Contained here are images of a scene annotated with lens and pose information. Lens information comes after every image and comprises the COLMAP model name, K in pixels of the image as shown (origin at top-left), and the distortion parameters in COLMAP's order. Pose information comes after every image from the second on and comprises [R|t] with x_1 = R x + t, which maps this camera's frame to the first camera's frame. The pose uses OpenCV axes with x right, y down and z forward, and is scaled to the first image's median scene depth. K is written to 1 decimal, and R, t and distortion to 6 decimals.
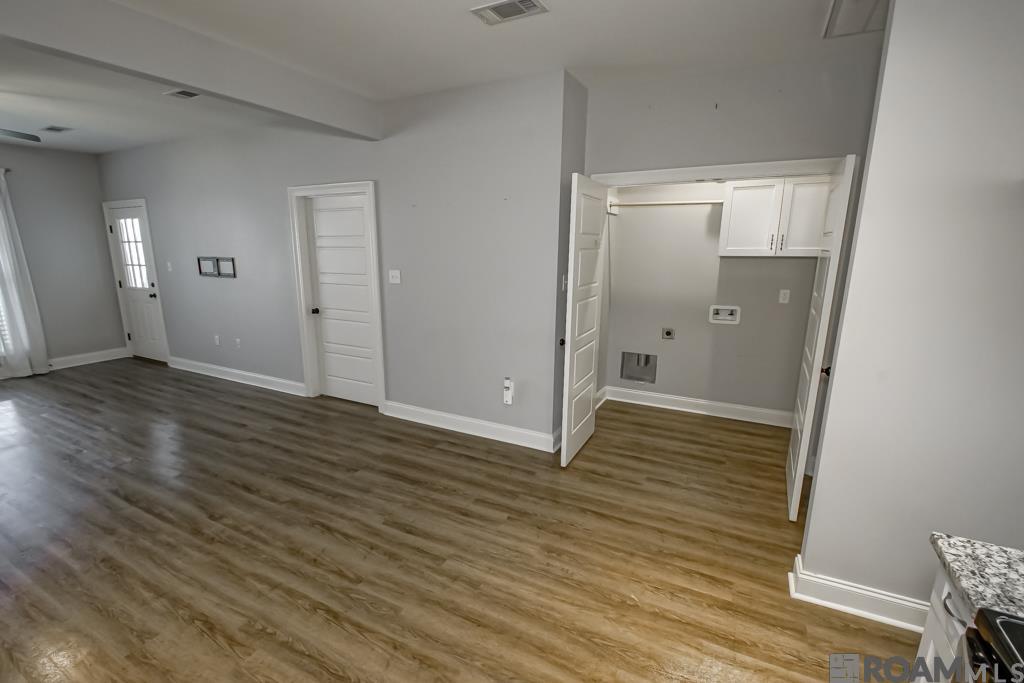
lens RADIAL K [[464.8, 0, 492.3], [0, 464.8, 348.4], [0, 0, 1]] dist [-0.004758, -0.004986]
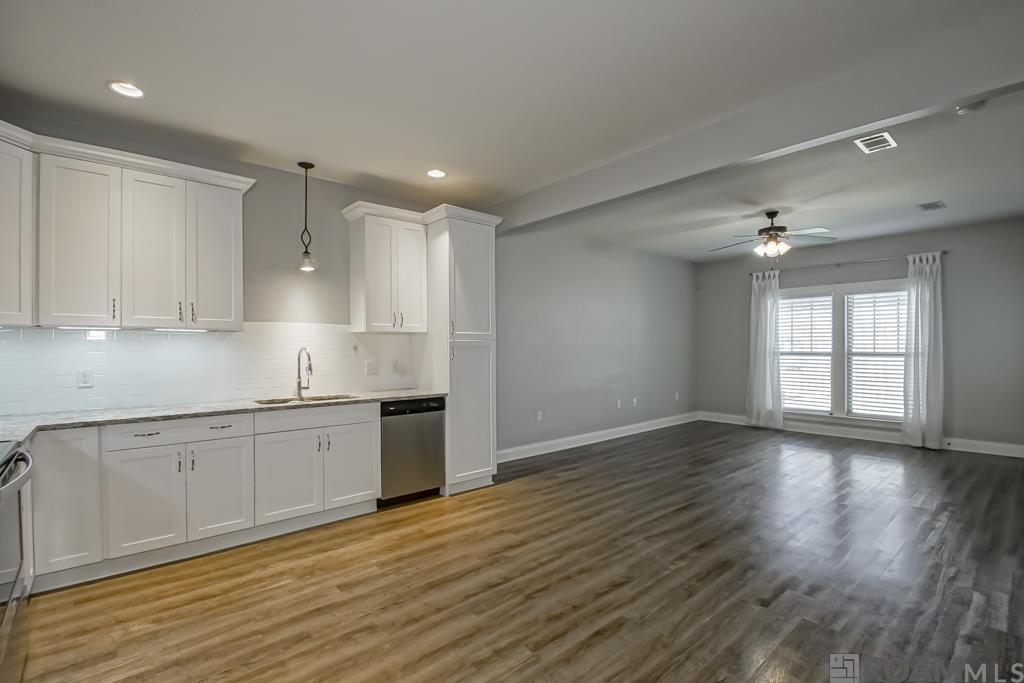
lens RADIAL K [[464.8, 0, 512.4], [0, 464.8, 352.1], [0, 0, 1]] dist [-0.004758, -0.004986]
pose [[-0.346359, 0.008054, -0.938068, 0.331532], [-0.199270, 0.976511, 0.081959, -0.063492], [0.916694, 0.215316, -0.336618, 0.543038]]
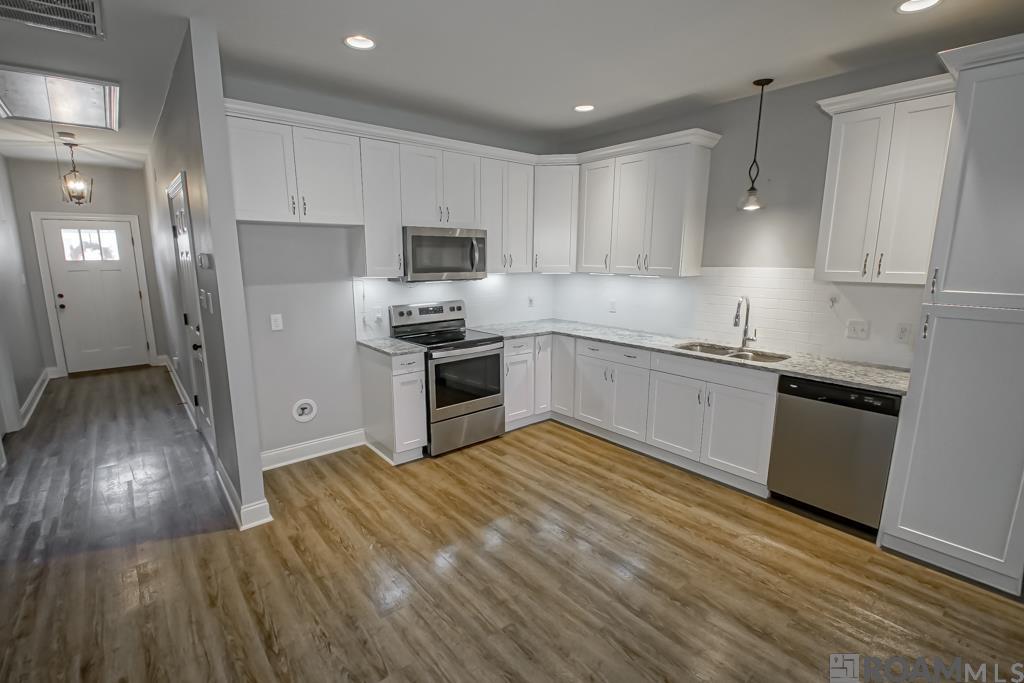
lens RADIAL K [[464.8, 0, 498.7], [0, 464.8, 344.5], [0, 0, 1]] dist [-0.004758, -0.004986]
pose [[-0.922134, -0.077283, 0.379073, -0.179252], [0.078188, 0.922394, 0.378254, -0.164089], [-0.378888, 0.378440, -0.844528, 0.729388]]
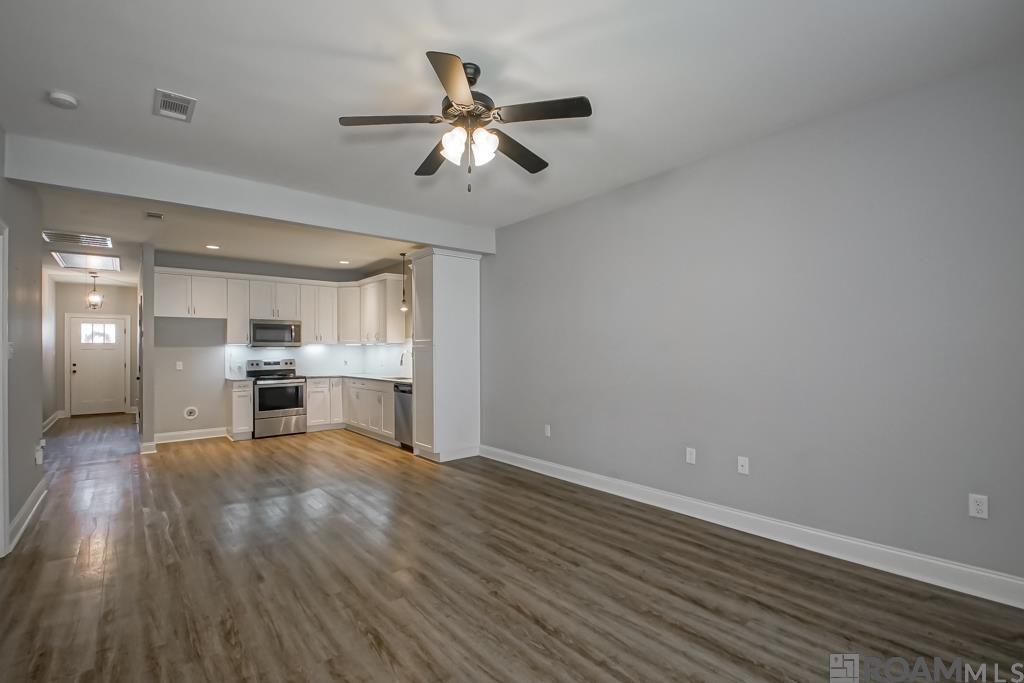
lens RADIAL K [[464.8, 0, 496.0], [0, 464.8, 347.3], [0, 0, 1]] dist [-0.004758, -0.004986]
pose [[-0.917093, 0.006077, 0.398626, -1.036727], [0.088834, 0.977860, 0.189467, -0.193254], [-0.388650, 0.209170, -0.897329, 1.126162]]
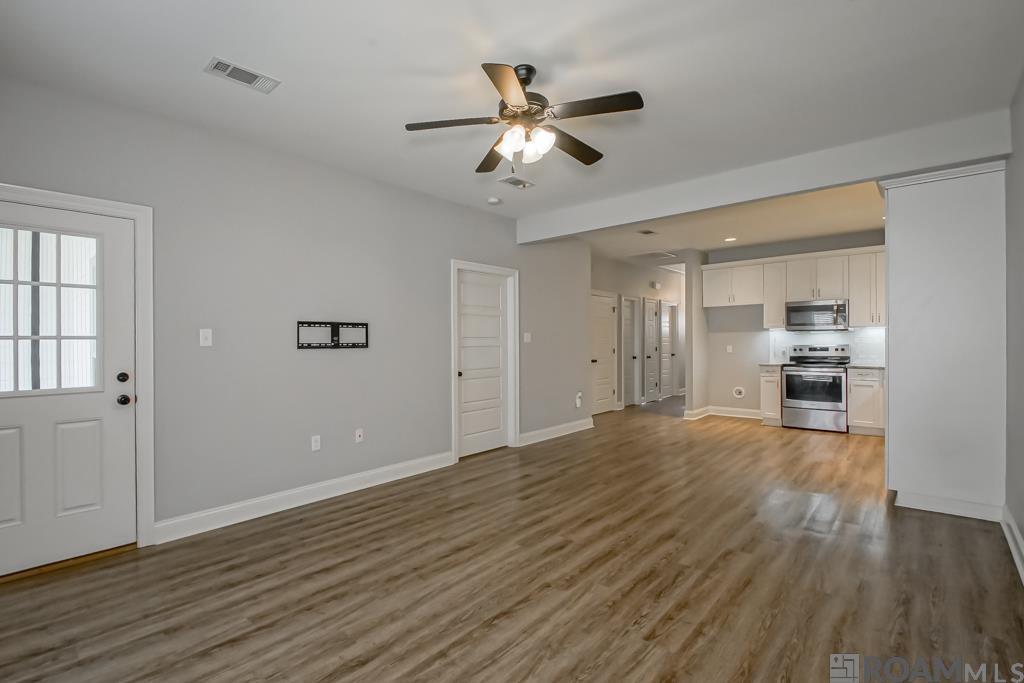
lens RADIAL K [[464.8, 0, 494.6], [0, 464.8, 336.2], [0, 0, 1]] dist [-0.004758, -0.004986]
pose [[0.245739, 0.000557, 0.969336, -1.317970], [0.214435, 0.975193, -0.054922, -0.084693], [-0.945320, 0.221356, 0.239524, 0.621505]]
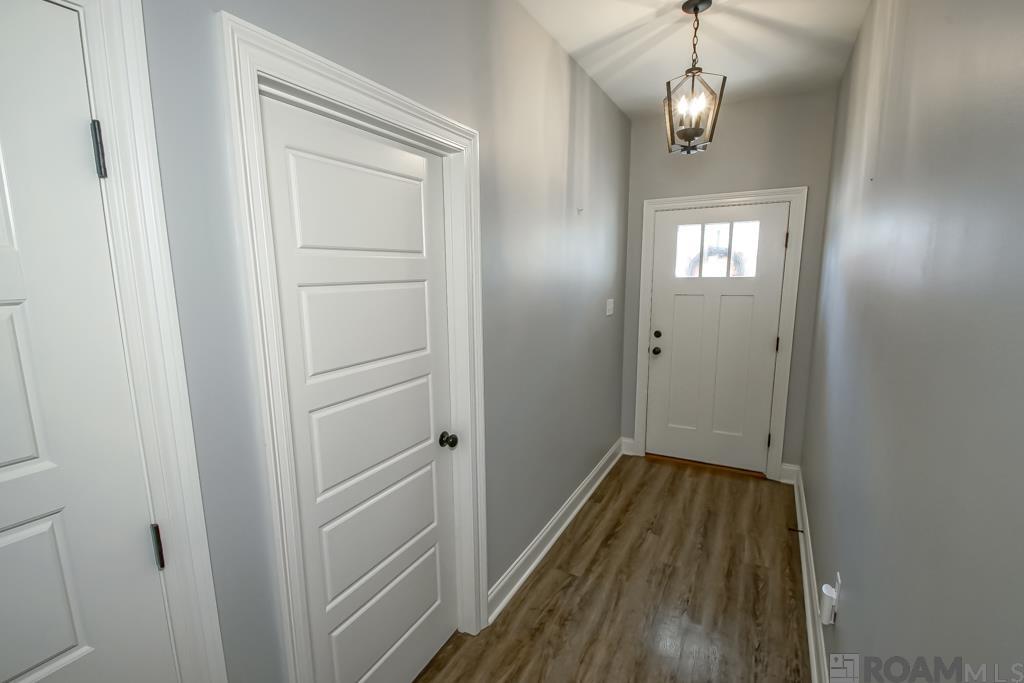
lens RADIAL K [[464.8, 0, 489.2], [0, 464.8, 350.5], [0, 0, 1]] dist [-0.004758, -0.004986]
pose [[0.043132, -0.176584, 0.983340, 0.603227], [0.227503, 0.960133, 0.162438, -0.072477], [-0.972822, 0.216706, 0.081586, 0.297307]]
